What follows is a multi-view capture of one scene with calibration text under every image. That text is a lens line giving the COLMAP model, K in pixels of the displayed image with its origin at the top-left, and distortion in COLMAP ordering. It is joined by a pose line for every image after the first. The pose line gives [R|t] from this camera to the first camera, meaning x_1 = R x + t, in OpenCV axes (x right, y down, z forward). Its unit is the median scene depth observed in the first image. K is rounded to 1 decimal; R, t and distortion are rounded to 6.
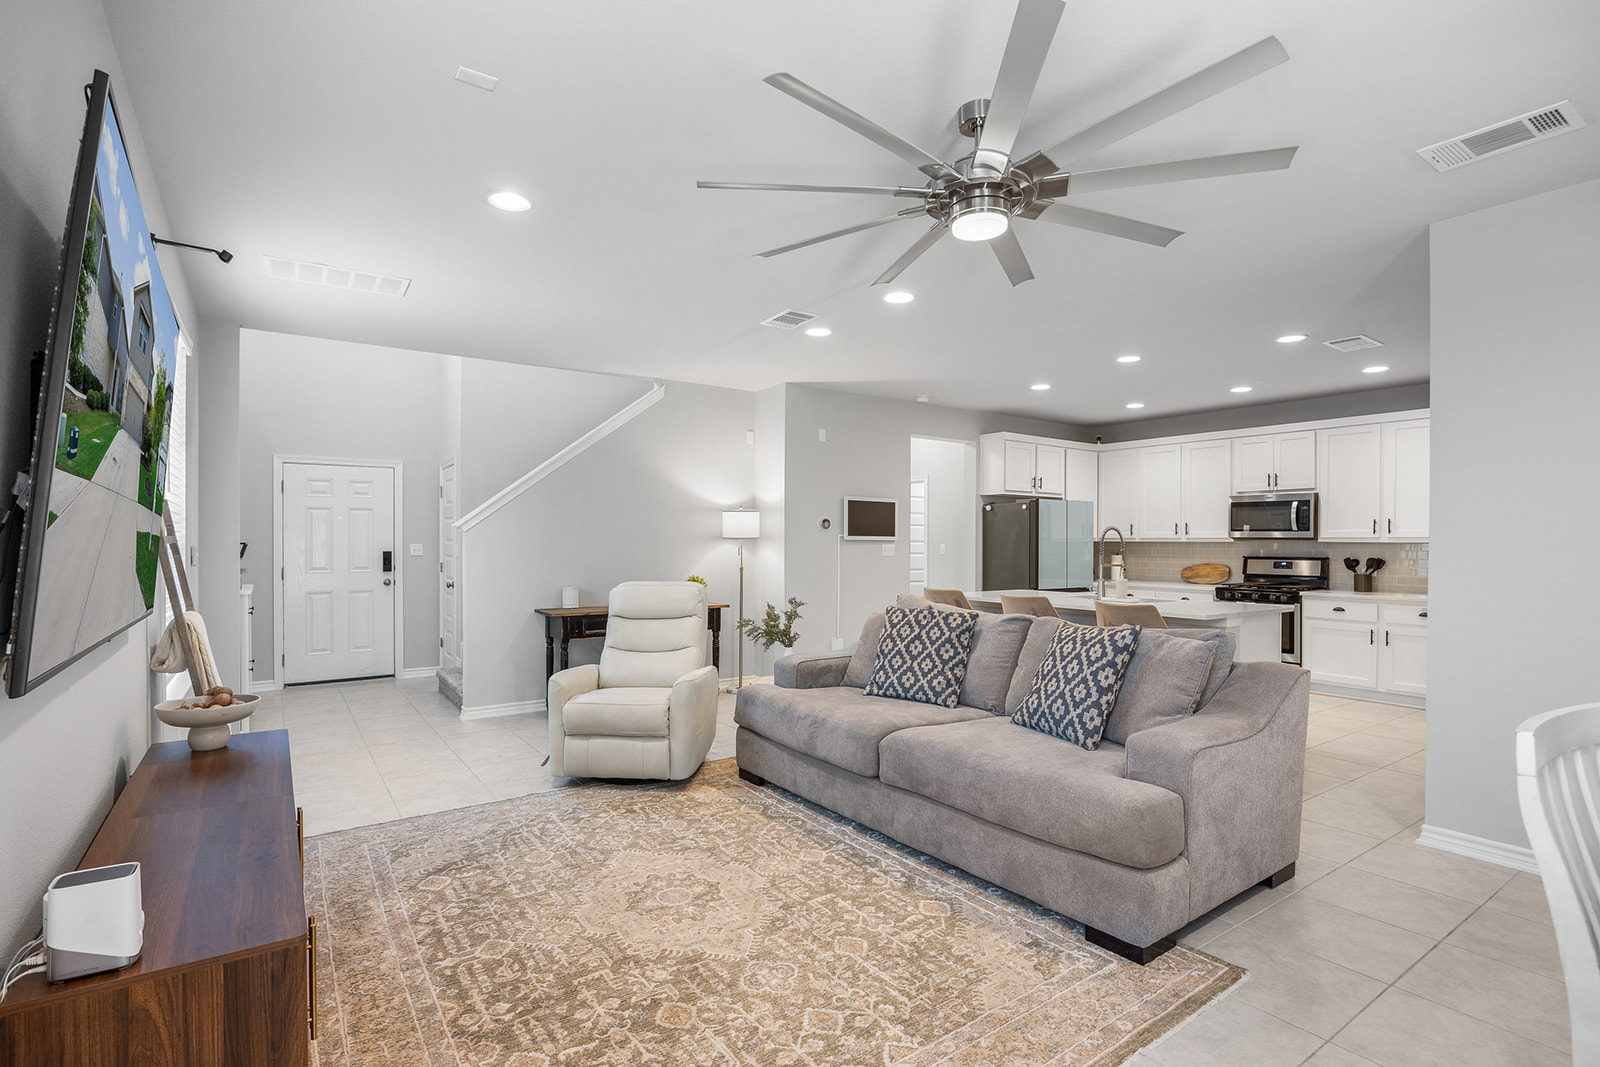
lens RADIAL K [[770.1, 0, 803.6], [0, 770.1, 542.5], [0, 0, 1]] dist [-0.004031, -0.000248]
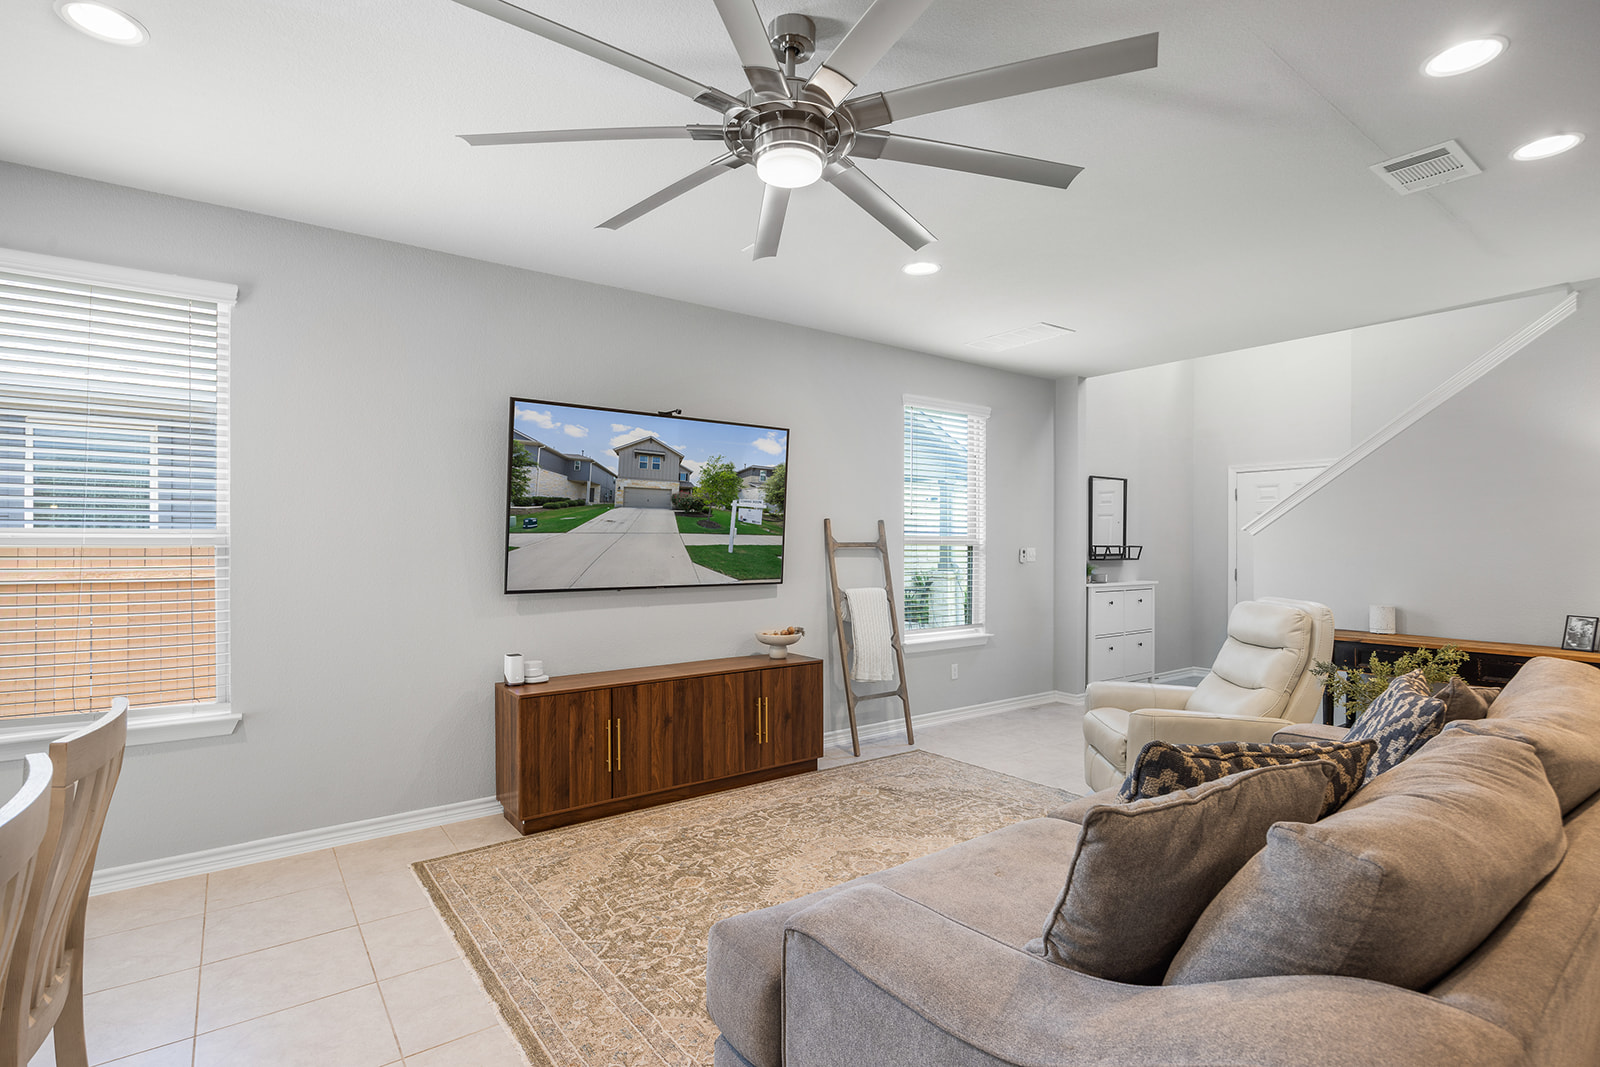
lens RADIAL K [[770.1, 0, 806.3], [0, 770.1, 539.4], [0, 0, 1]] dist [-0.004031, -0.000248]
pose [[0.037432, -0.008469, -0.999263, 0.963702], [-0.000856, 0.999963, -0.008507, 0.000646], [0.999299, 0.001174, 0.037424, 0.894351]]
